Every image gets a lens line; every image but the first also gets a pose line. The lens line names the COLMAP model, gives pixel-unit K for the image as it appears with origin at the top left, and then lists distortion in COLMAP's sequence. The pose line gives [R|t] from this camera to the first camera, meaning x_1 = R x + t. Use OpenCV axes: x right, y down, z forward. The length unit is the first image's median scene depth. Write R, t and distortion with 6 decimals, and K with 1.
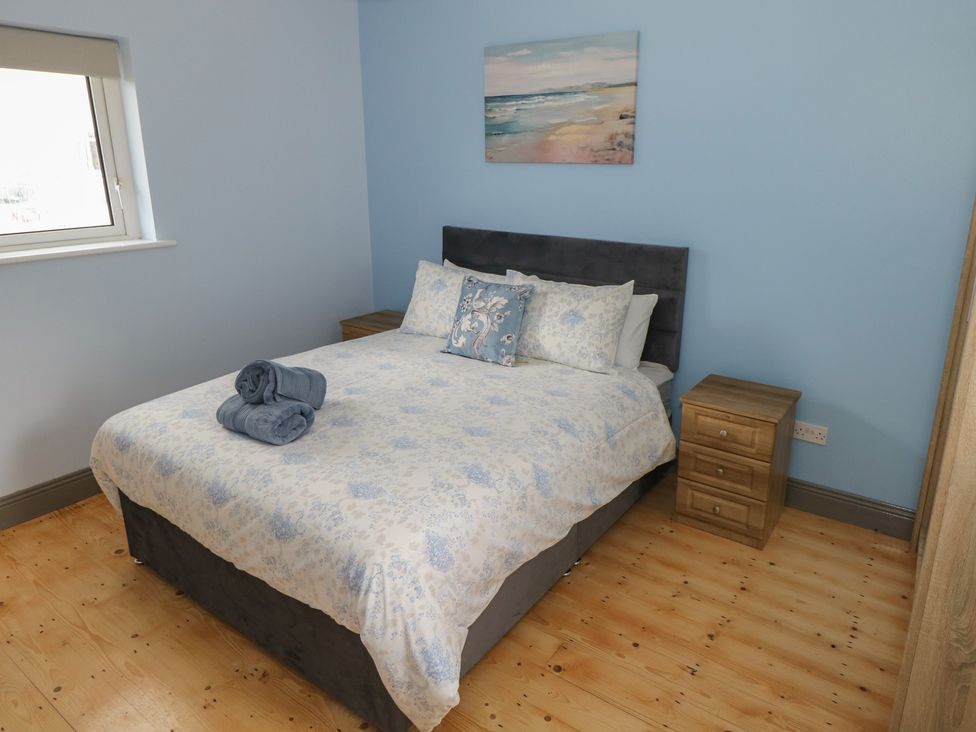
lens RADIAL K [[637.0, 0, 520.1], [0, 637.0, 334.1], [0, 0, 1]] dist [0.002134, 0.000065]
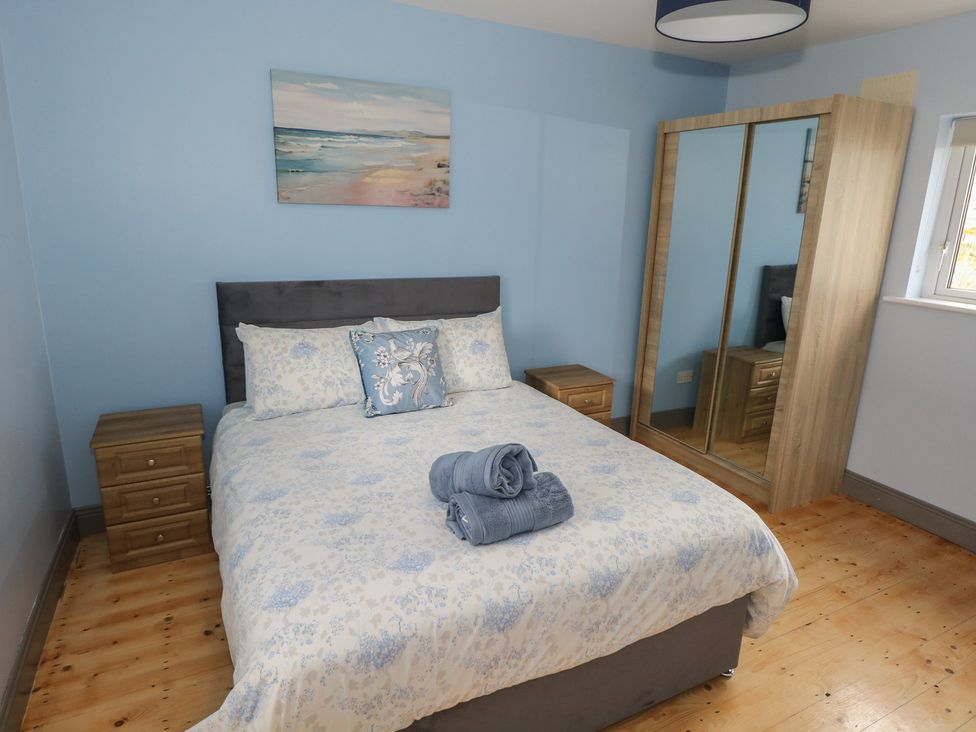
lens RADIAL K [[600.4, 0, 489.9], [0, 600.4, 365.3], [0, 0, 1]] dist [-0.003522, -0.000535]
pose [[0.474175, -0.219191, 0.852709, -0.755228], [0.209194, 0.968827, 0.132711, -0.120867], [-0.855217, 0.115453, 0.505247, 0.426338]]
